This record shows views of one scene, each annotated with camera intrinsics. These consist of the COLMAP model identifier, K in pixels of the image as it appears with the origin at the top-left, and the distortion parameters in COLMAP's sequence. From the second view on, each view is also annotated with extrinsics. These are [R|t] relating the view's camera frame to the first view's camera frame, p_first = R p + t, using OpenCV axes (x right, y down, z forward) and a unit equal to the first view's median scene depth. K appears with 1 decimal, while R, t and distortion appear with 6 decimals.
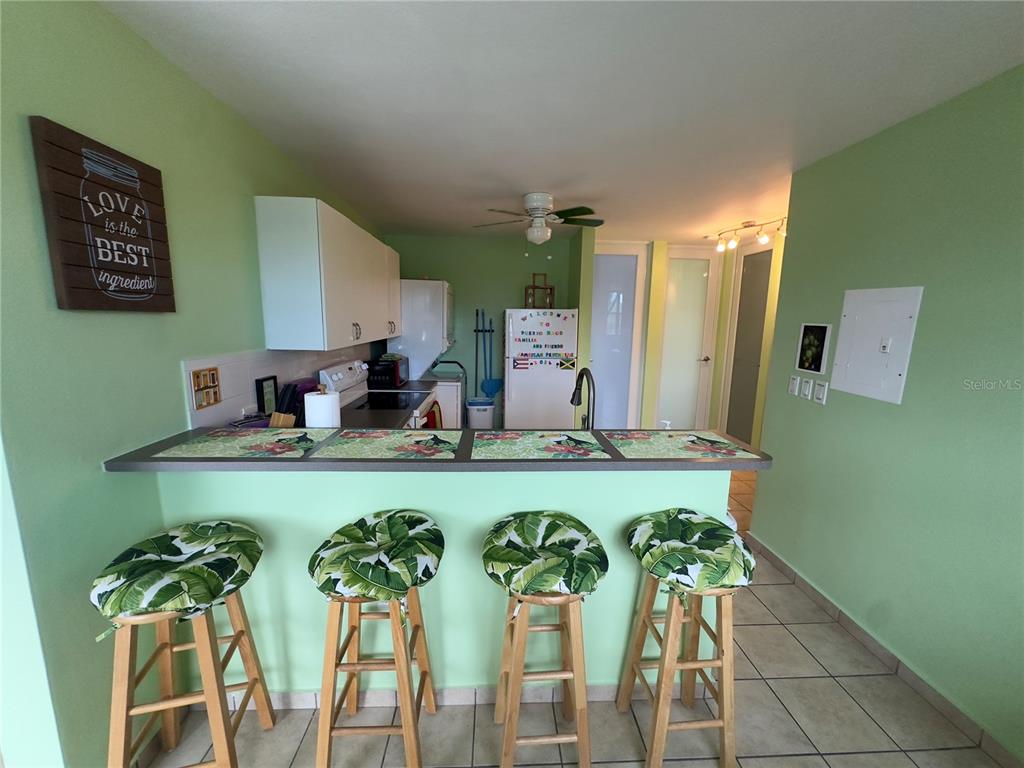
lens RADIAL K [[410.5, 0, 512.0], [0, 410.5, 384.0], [0, 0, 1]] dist [-0.000271, 0.000106]
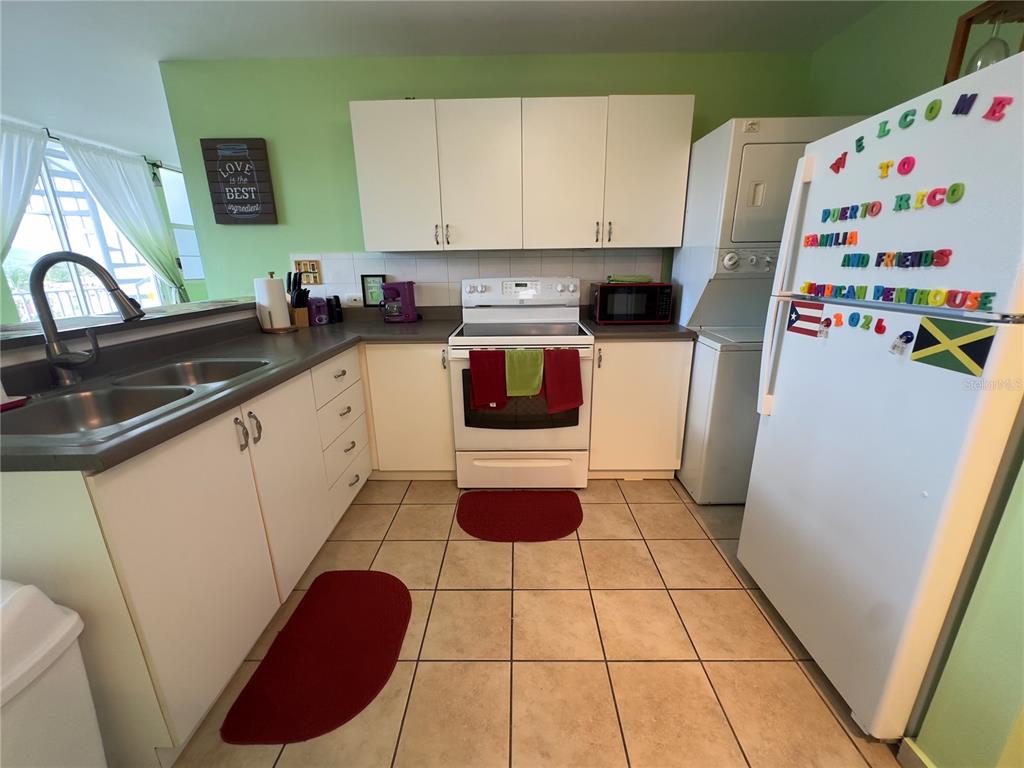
lens RADIAL K [[410.5, 0, 512.0], [0, 410.5, 384.0], [0, 0, 1]] dist [-0.000271, 0.000106]
pose [[-0.059800, 0.265591, -0.962229, 0.848362], [-0.145965, 0.951266, 0.271637, -0.125189], [0.987481, 0.156695, -0.018119, 1.833499]]
